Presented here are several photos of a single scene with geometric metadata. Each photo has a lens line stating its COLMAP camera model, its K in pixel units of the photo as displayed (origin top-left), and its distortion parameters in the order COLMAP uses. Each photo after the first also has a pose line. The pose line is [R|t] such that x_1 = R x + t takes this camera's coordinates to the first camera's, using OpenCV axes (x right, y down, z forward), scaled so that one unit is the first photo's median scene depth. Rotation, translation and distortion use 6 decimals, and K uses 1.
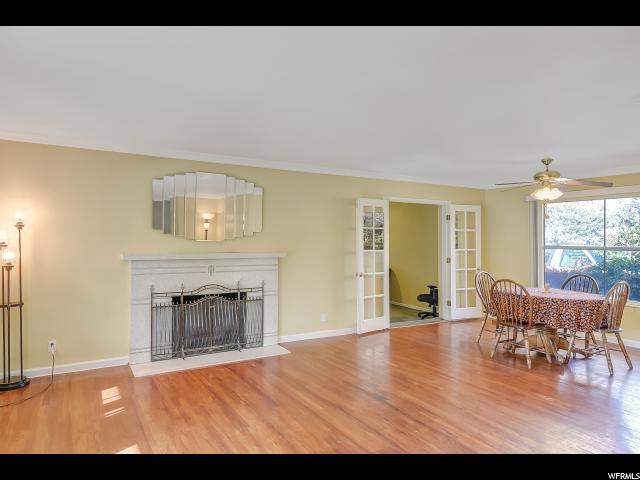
lens RADIAL K [[397.4, 0, 320.5], [0, 397.4, 231.2], [0, 0, 1]] dist [0.024494, -0.001060]
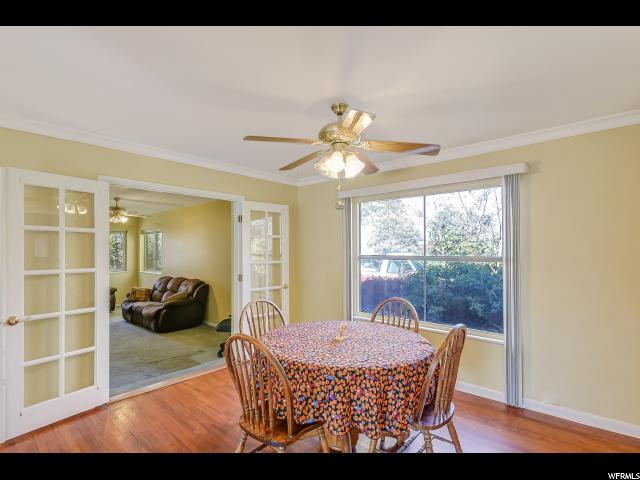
lens RADIAL K [[314.3, 0, 320.0], [0, 314.3, 240.0], [0, 0, 1]] dist [0.002770, 0.000359]
pose [[0.954006, -0.001447, 0.299785, 0.294631], [0.006012, 0.999880, -0.014306, 0.013744], [-0.299728, 0.015450, 0.953900, 0.426112]]
